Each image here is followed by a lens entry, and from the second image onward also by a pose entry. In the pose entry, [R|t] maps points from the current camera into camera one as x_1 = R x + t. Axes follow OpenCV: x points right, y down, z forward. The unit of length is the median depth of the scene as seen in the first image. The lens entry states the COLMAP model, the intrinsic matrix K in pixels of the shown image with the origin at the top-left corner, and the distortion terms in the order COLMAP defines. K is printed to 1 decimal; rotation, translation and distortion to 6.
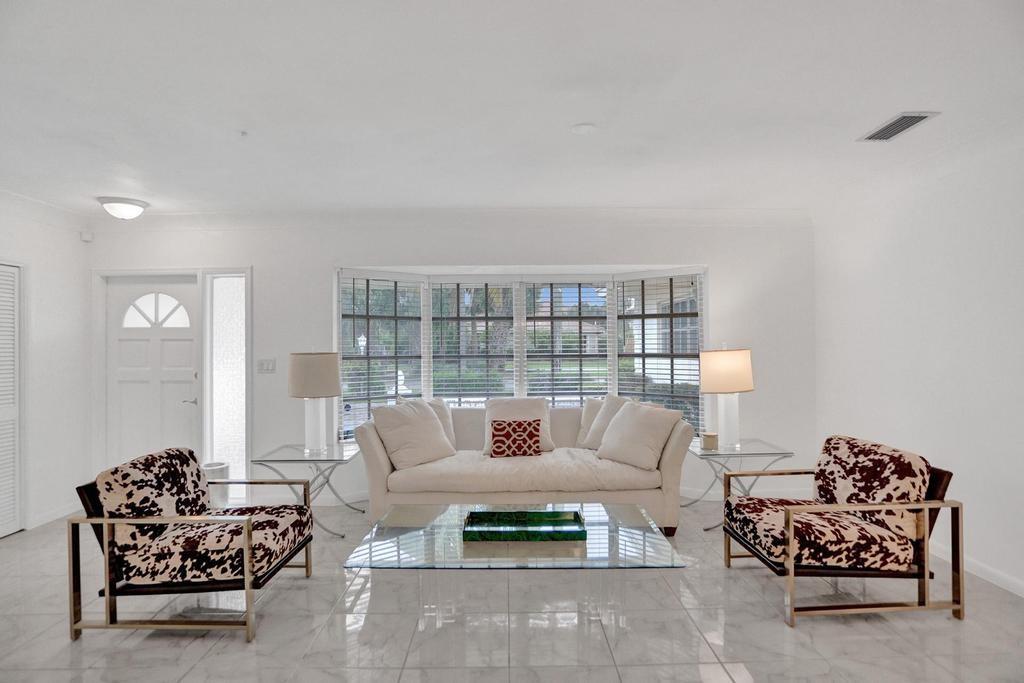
lens RADIAL K [[514.6, 0, 510.6], [0, 514.6, 336.5], [0, 0, 1]] dist [-0.075541, 0.038556]
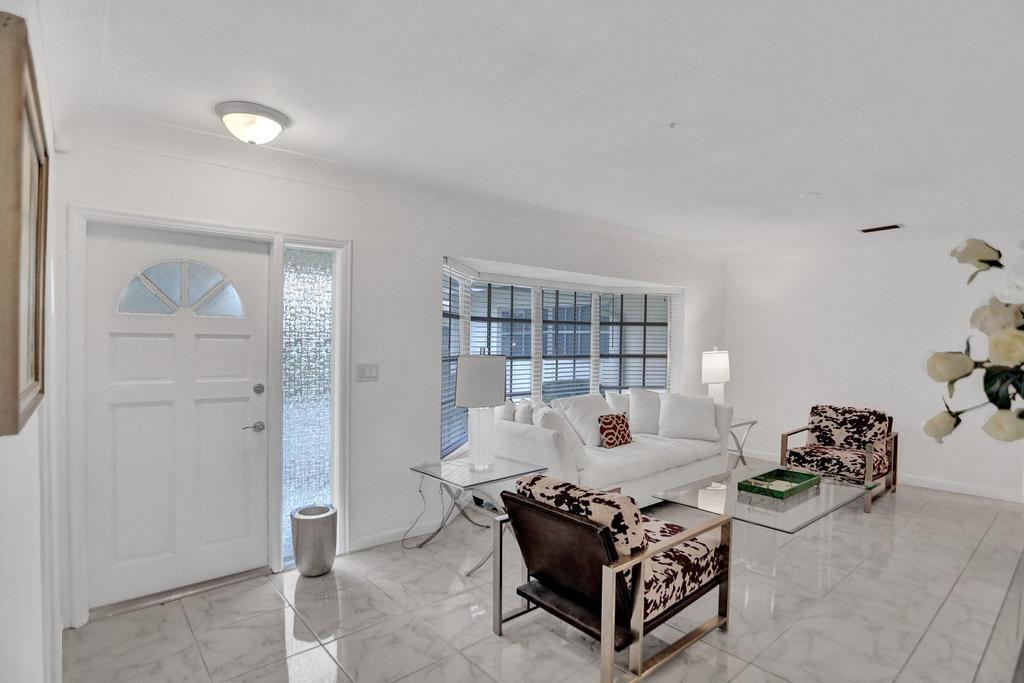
lens RADIAL K [[518.5, 0, 498.0], [0, 518.5, 348.2], [0, 0, 1]] dist [-0.075977, 0.039278]
pose [[0.771494, 0.005075, 0.636216, -1.422000], [-0.020879, 0.999632, 0.017343, 0.006306], [-0.635894, -0.026663, 0.771316, 0.455111]]
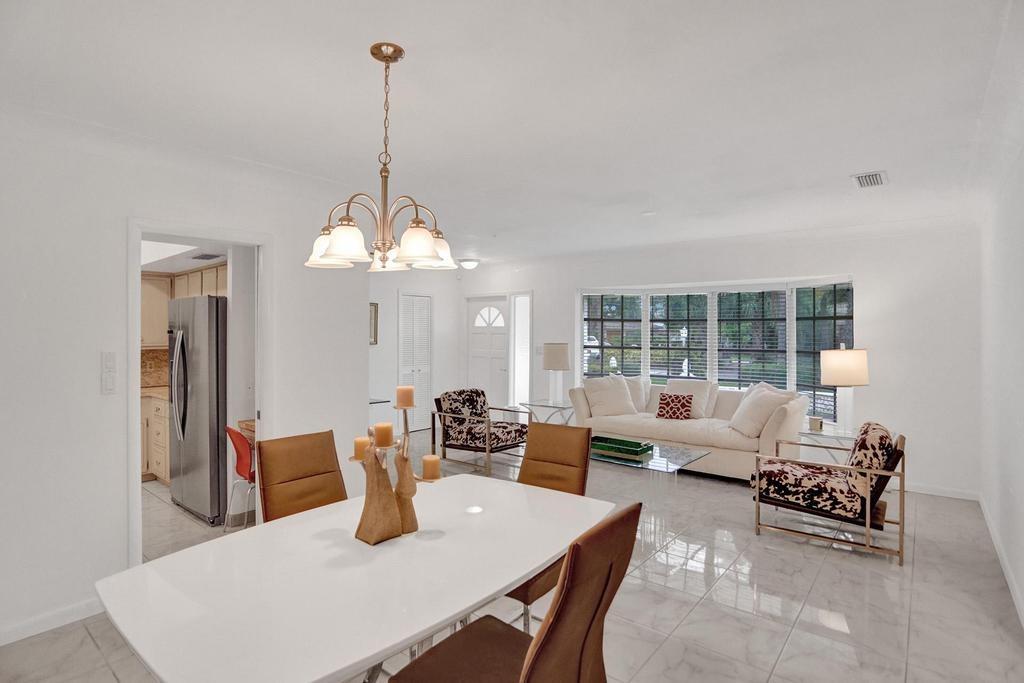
lens RADIAL K [[514.6, 0, 510.6], [0, 514.6, 336.5], [0, 0, 1]] dist [-0.075541, 0.038556]
pose [[0.766320, 0.016649, -0.642243, 0.880145], [-0.003572, 0.999759, 0.021654, -0.038852], [0.642449, -0.014300, 0.766195, -0.573991]]
